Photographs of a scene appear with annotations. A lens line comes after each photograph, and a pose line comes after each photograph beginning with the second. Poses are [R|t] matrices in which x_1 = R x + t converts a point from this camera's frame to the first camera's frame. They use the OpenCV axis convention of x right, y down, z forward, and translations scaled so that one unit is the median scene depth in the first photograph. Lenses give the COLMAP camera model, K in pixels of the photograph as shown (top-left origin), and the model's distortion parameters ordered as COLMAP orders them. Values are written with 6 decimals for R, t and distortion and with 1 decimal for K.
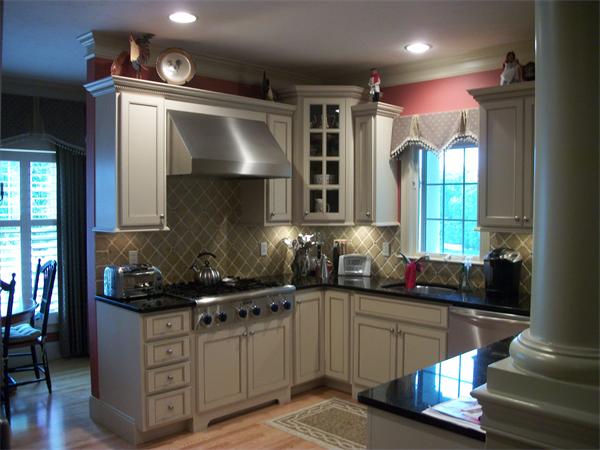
lens RADIAL K [[571.7, 0, 305.2], [0, 571.7, 223.1], [0, 0, 1]] dist [-0.116746, 0.000000]
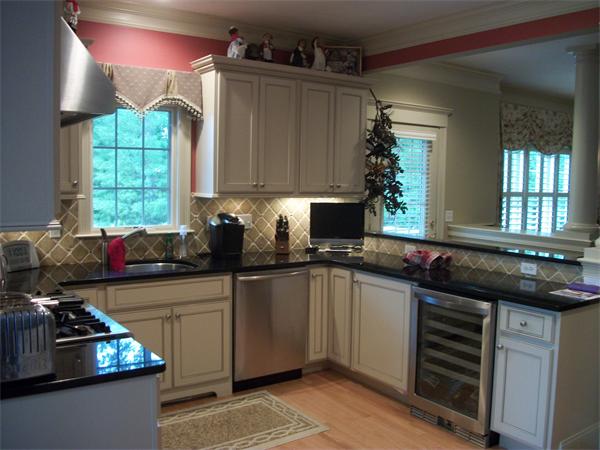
lens RADIAL K [[571.7, 0, 302.3], [0, 571.7, 229.8], [0, 0, 1]] dist [-0.116746, 0.000000]
pose [[0.184111, -0.097887, 0.978019, -0.828924], [0.017873, 0.995198, 0.096242, -0.030755], [-0.982743, -0.000239, 0.184976, 0.818547]]
